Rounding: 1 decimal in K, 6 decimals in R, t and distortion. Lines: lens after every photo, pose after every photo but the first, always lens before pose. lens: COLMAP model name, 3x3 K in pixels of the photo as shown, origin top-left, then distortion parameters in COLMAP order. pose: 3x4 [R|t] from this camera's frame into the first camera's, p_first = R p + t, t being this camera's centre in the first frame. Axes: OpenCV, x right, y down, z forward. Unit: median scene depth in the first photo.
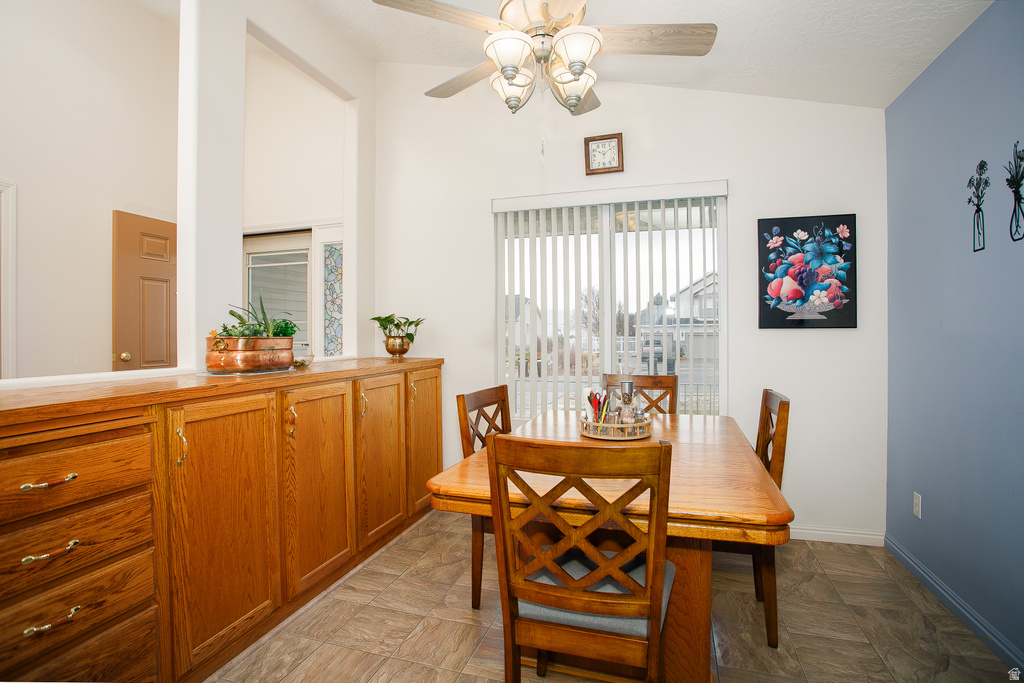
lens RADIAL K [[500.1, 0, 514.6], [0, 500.1, 340.7], [0, 0, 1]] dist [-0.061717, 0.028696]
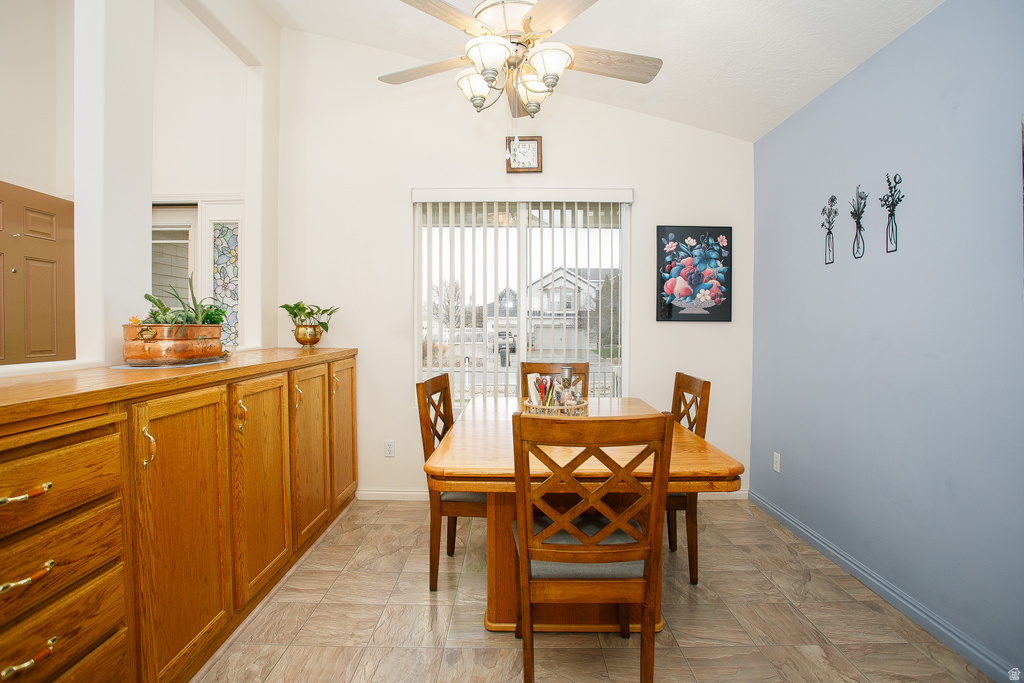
lens RADIAL K [[504.7, 0, 512.0], [0, 504.7, 341.5], [0, 0, 1]] dist [-0.060548, 0.029396]
pose [[0.956516, -0.001131, 0.291679, -0.233738], [-0.004462, 0.999819, 0.018509, 0.004002], [-0.291647, -0.019006, 0.956337, -0.033762]]
